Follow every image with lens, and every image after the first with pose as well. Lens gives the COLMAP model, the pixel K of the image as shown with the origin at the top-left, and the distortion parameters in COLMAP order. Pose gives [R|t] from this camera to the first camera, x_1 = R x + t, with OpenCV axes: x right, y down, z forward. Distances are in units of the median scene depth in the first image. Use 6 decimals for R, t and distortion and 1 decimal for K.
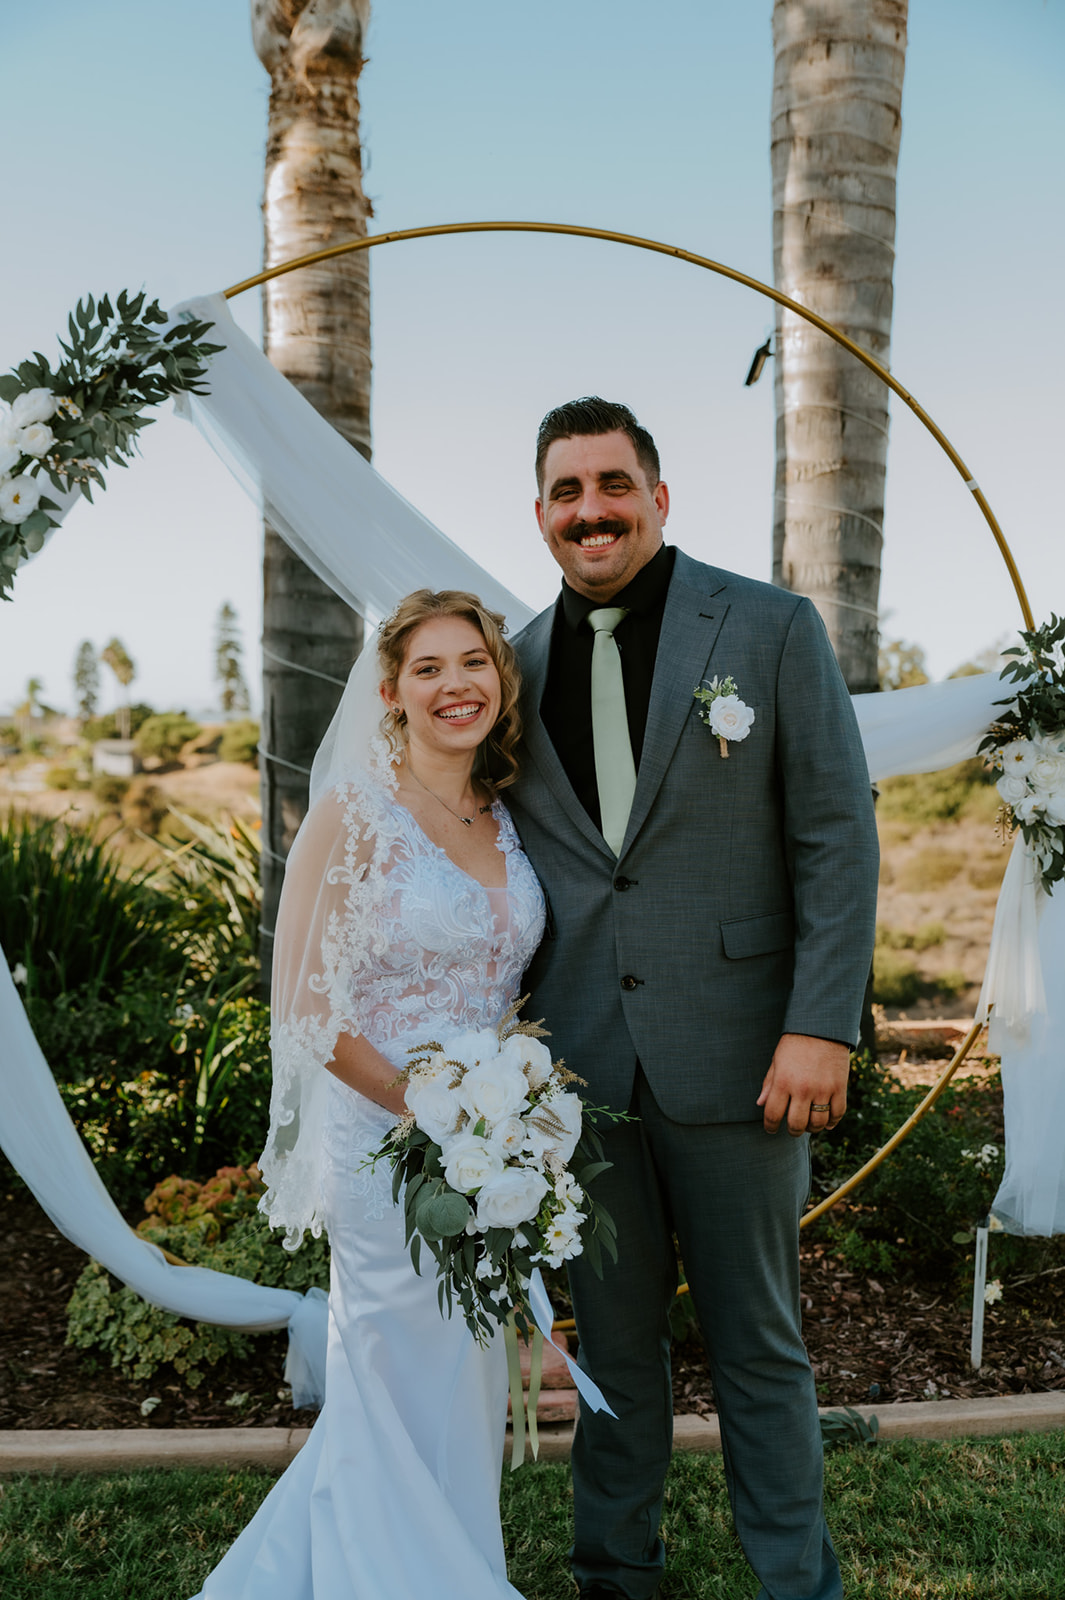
lens RADIAL K [[2136.3, 0, 492.5], [0, 2136.3, 786.1], [0, 0, 1]] dist [0.137988, 0.000000]
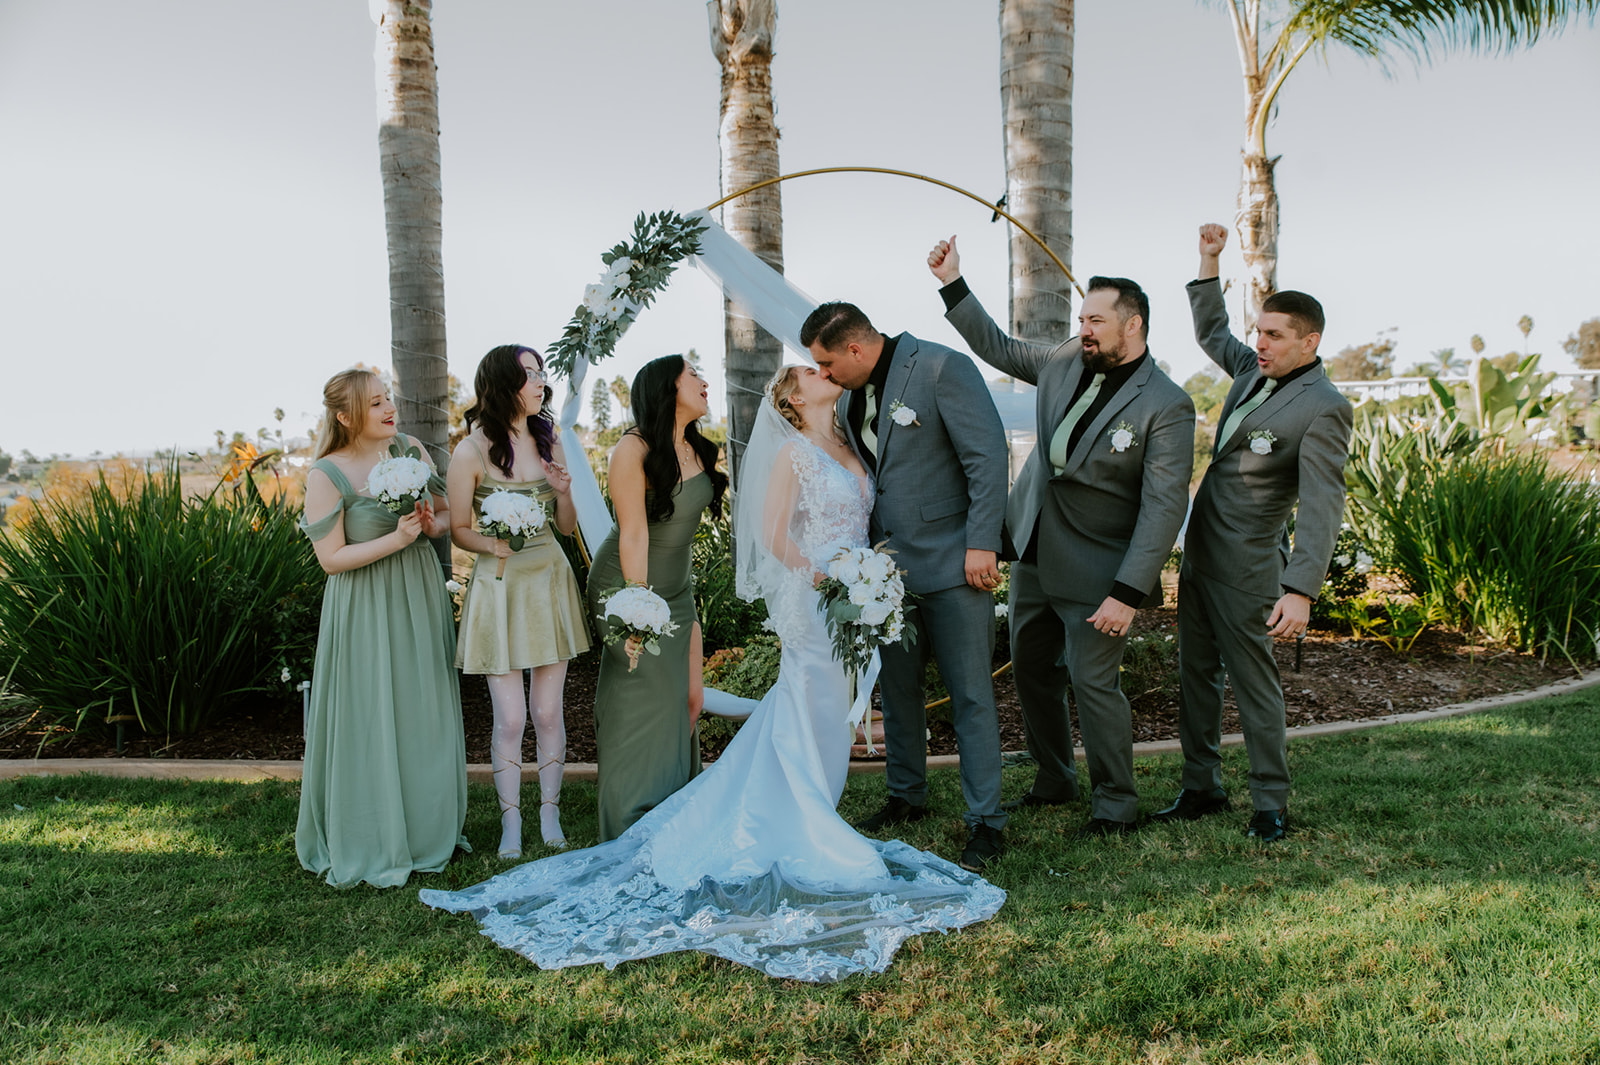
lens RADIAL K [[1446.1, 0, 787.4], [0, 1446.1, 528.8], [0, 0, 1]] dist [-0.003643, 0.033030]
pose [[0.997790, -0.029198, -0.059682, 0.017032], [0.031633, 0.998688, 0.040266, 0.017198], [0.058428, -0.042065, 0.997405, -0.278661]]
